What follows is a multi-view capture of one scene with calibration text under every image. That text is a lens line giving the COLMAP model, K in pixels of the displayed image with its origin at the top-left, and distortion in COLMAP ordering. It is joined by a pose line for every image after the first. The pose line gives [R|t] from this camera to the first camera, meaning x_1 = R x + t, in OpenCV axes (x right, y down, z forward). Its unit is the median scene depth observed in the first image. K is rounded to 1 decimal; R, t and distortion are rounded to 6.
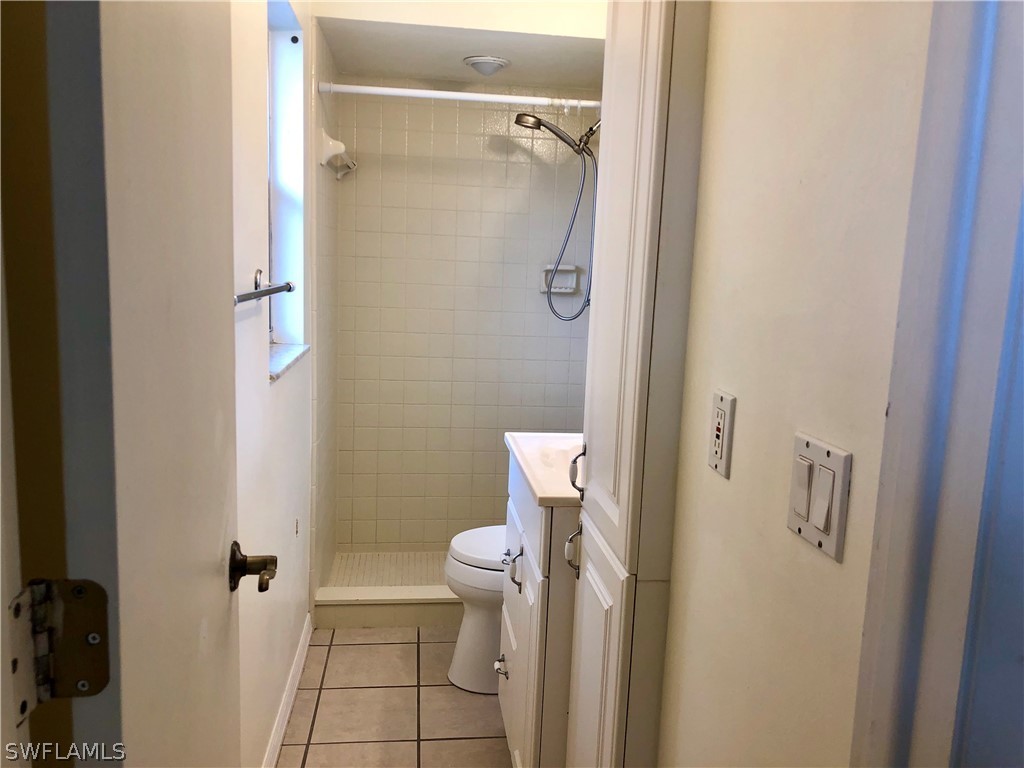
lens RADIAL K [[841.6, 0, 512.5], [0, 841.6, 387.5], [0, 0, 1]] dist [0.029045, -0.020713]
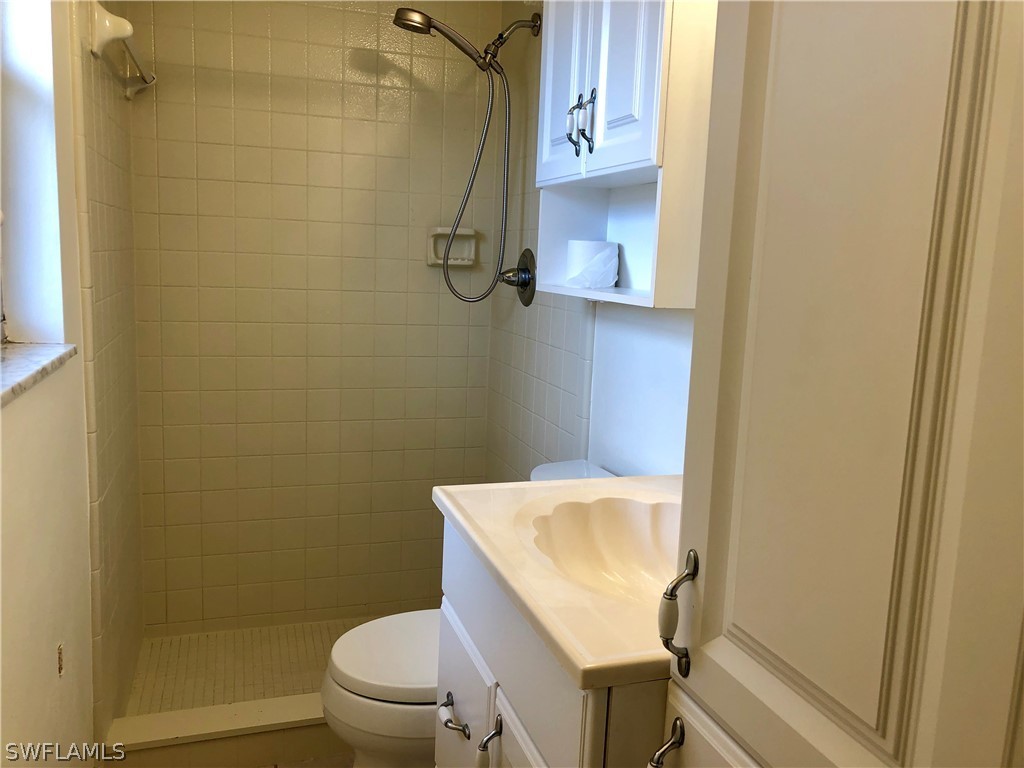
lens RADIAL K [[841.6, 0, 514.7], [0, 841.6, 380.5], [0, 0, 1]] dist [0.029045, -0.020713]
pose [[0.979680, -0.029411, 0.198400, -0.046649], [0.029108, 0.999566, 0.004445, -0.014872], [-0.198444, 0.001420, 0.980111, 0.287795]]
